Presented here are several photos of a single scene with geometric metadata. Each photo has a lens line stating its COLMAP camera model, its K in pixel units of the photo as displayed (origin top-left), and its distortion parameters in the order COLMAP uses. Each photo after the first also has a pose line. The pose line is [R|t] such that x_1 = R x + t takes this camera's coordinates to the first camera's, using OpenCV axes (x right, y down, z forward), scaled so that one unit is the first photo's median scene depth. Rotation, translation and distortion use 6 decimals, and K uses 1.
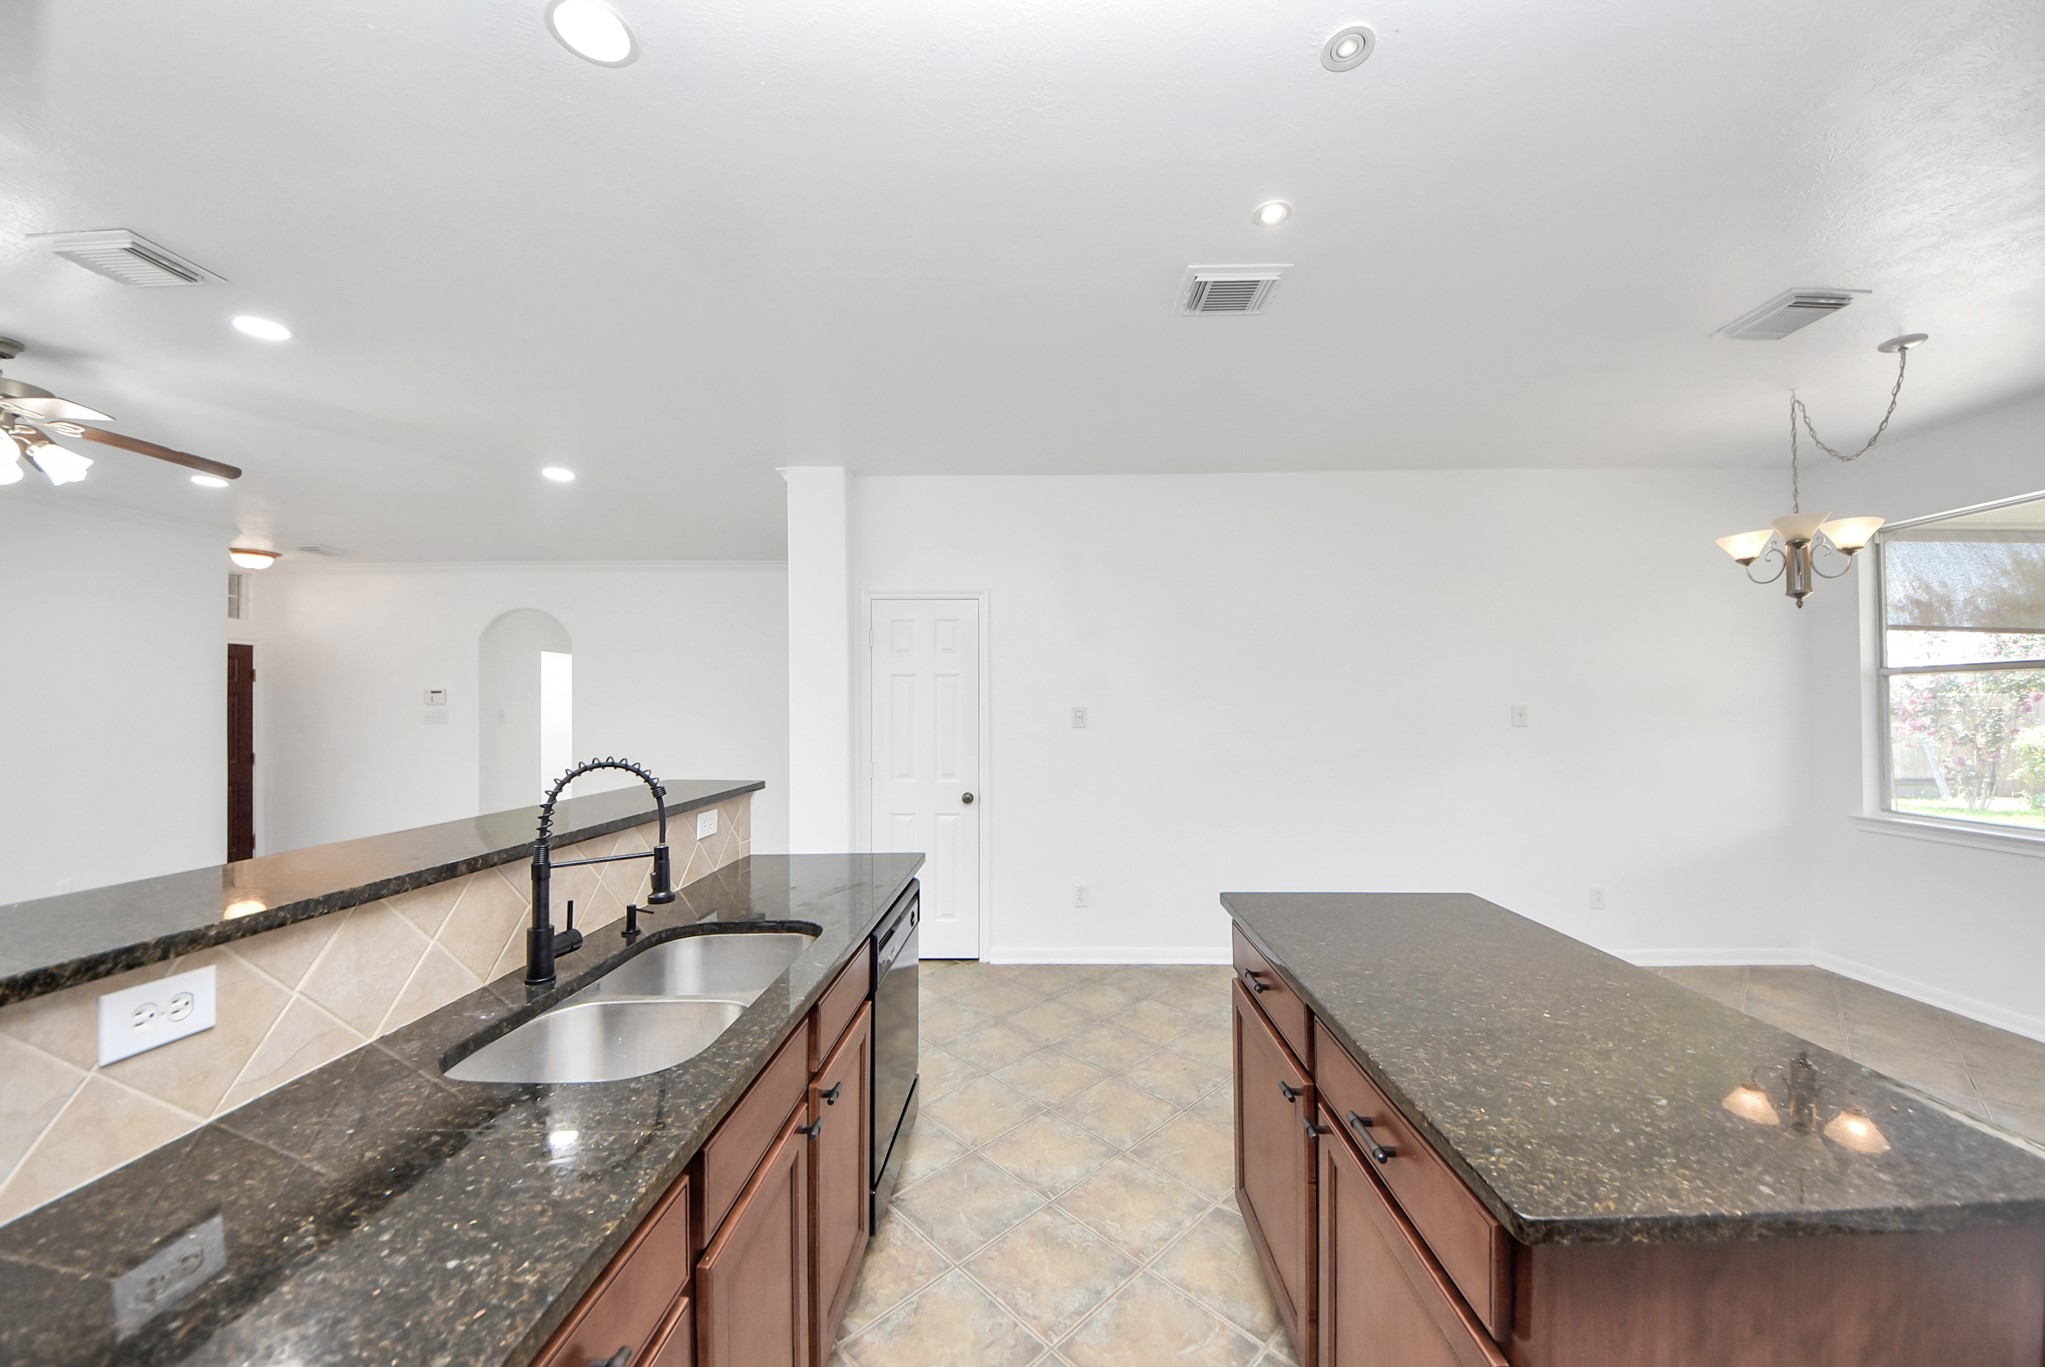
lens RADIAL K [[744.7, 0, 1020.6], [0, 744.7, 693.7], [0, 0, 1]] dist [0.002896, 0.000035]
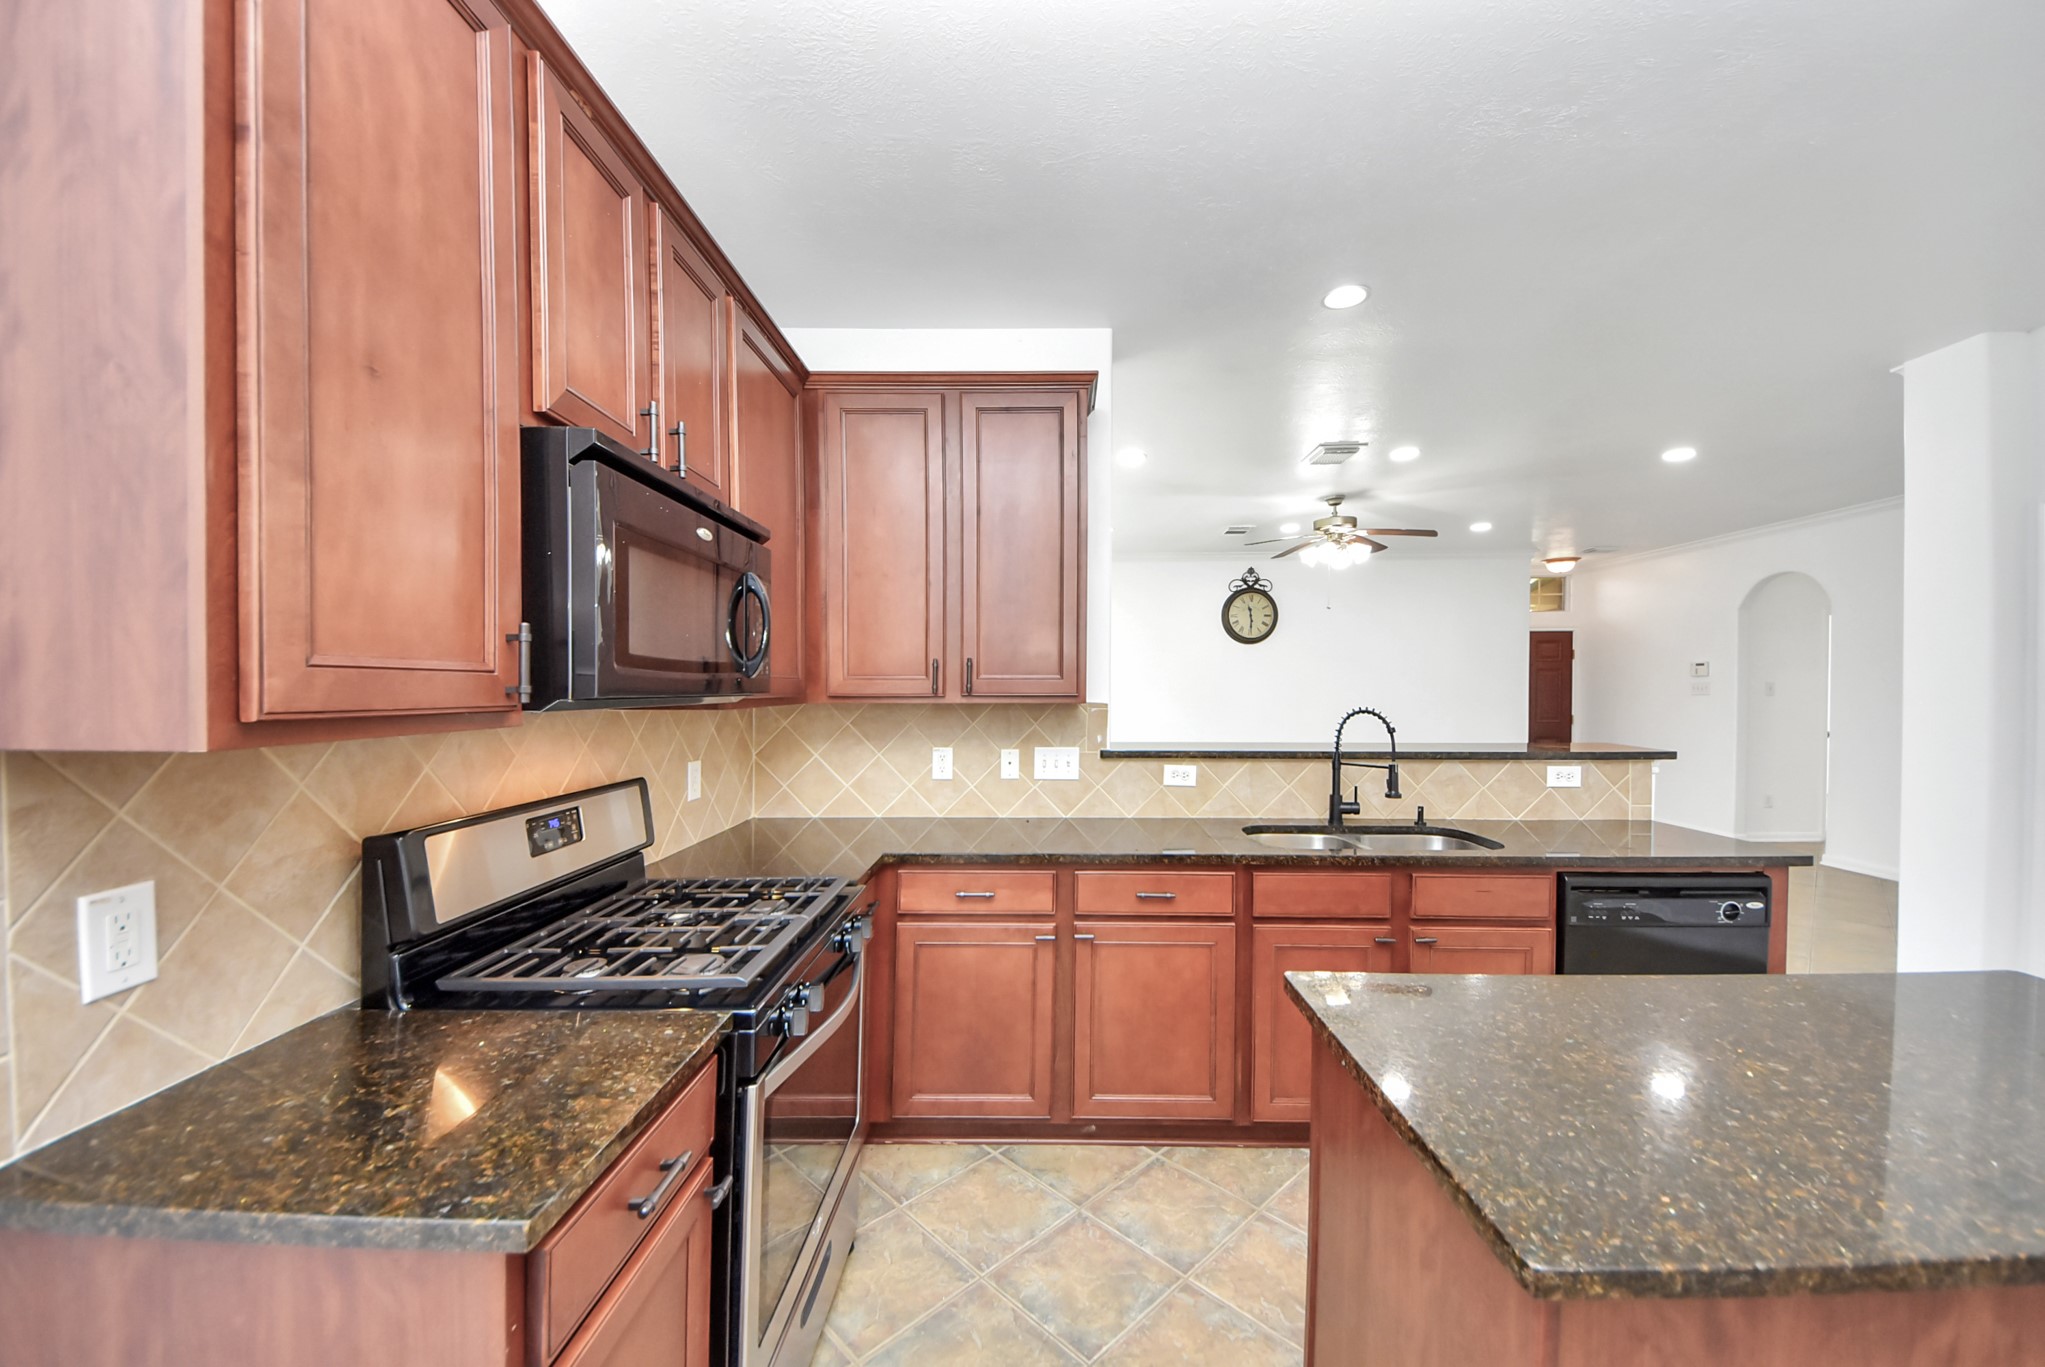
lens RADIAL K [[744.7, 0, 1022.1], [0, 744.7, 688.8], [0, 0, 1]] dist [0.002896, 0.000035]
pose [[0.015800, 0.013600, -0.999783, 0.344410], [0.017562, 0.999749, 0.013877, 0.001055], [0.999721, -0.017778, 0.015557, 0.051374]]
